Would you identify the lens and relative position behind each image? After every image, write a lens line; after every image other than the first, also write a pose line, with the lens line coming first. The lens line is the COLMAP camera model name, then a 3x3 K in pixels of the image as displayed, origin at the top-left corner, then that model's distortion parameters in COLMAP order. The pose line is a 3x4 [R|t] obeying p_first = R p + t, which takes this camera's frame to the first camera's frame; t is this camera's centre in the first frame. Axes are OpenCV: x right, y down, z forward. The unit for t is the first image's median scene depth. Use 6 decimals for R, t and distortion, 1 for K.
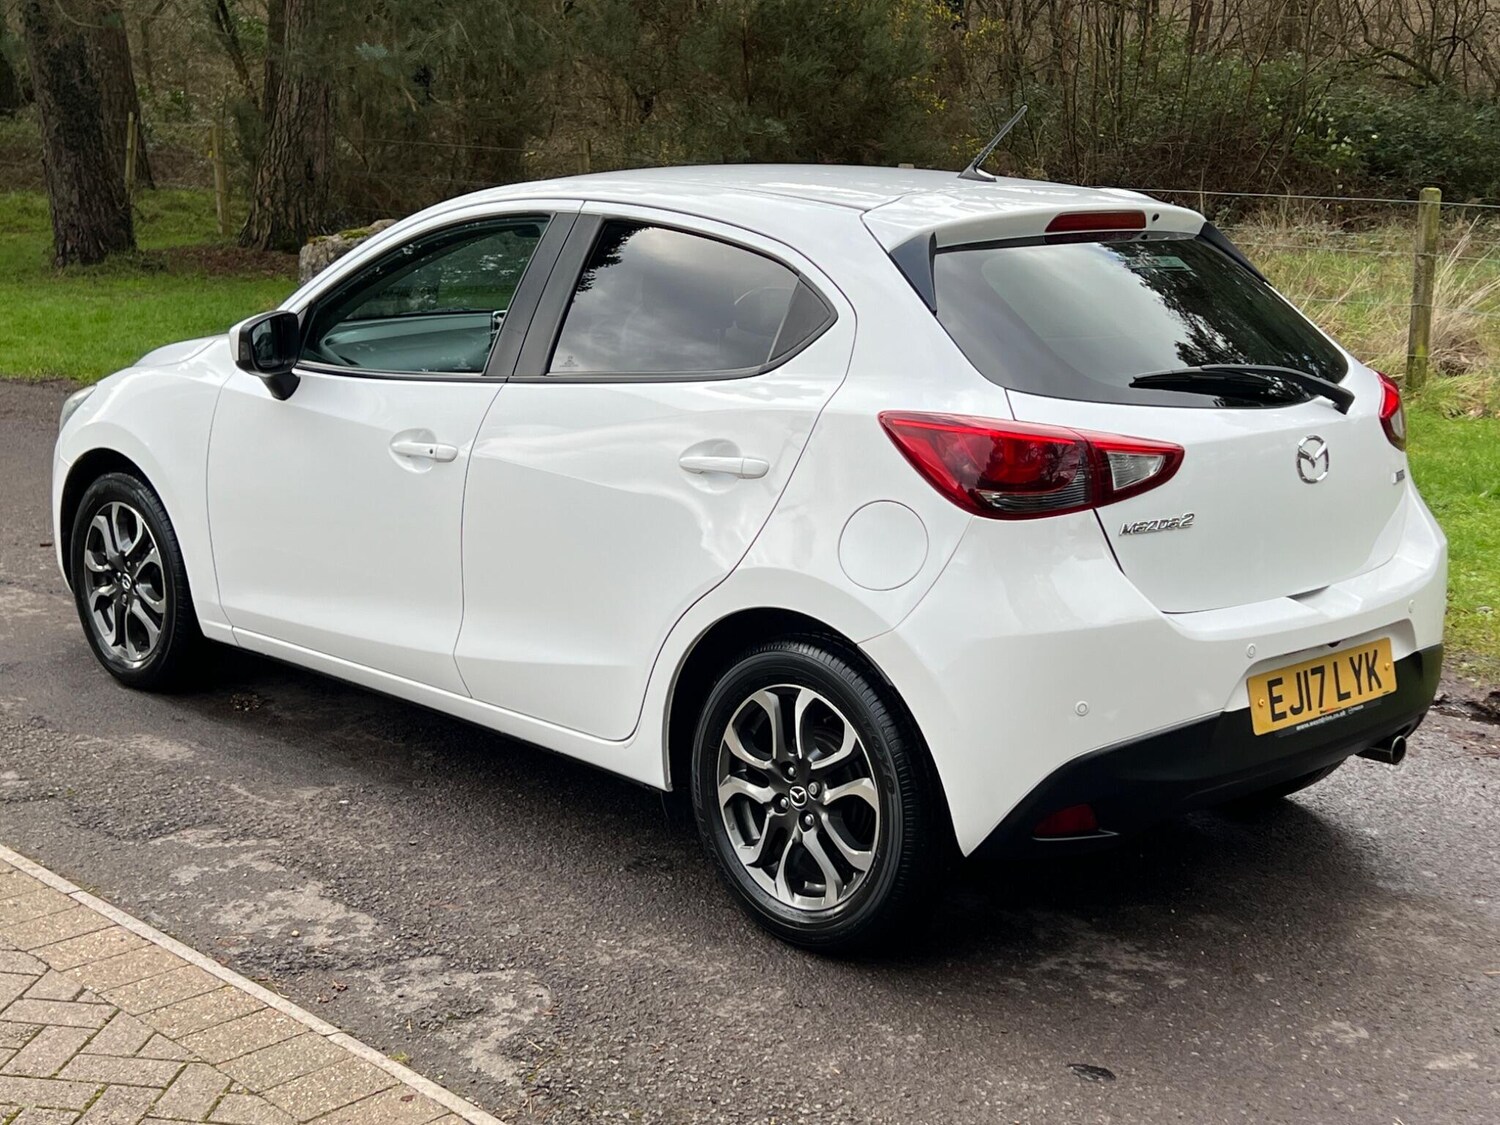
lens RADIAL K [[2291.1, 0, 750.0], [0, 2291.1, 562.5], [0, 0, 1]] dist [0.208298, -0.690842]
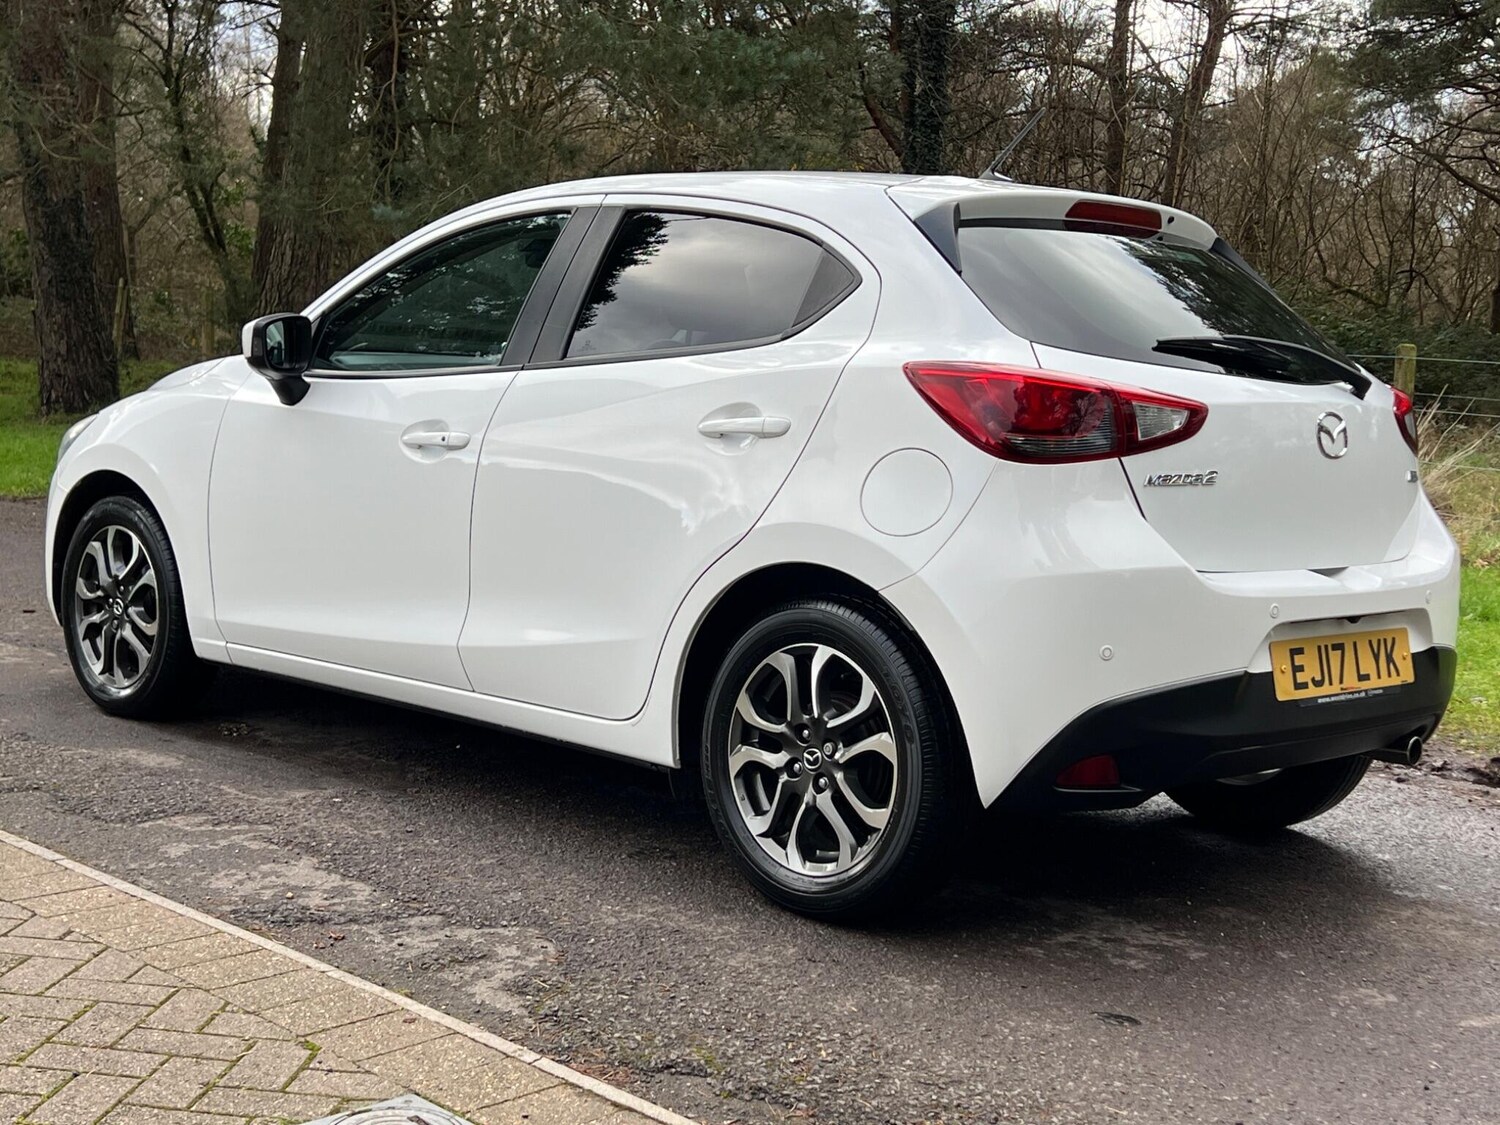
lens RADIAL K [[2283.0, 0, 757.3], [0, 2283.0, 546.5], [0, 0, 1]] dist [0.219598, -0.733948]
pose [[0.999460, 0.026010, 0.020091, -0.024502], [-0.023502, 0.992935, -0.116310, 0.125742], [-0.022974, 0.115775, 0.993010, 0.019171]]
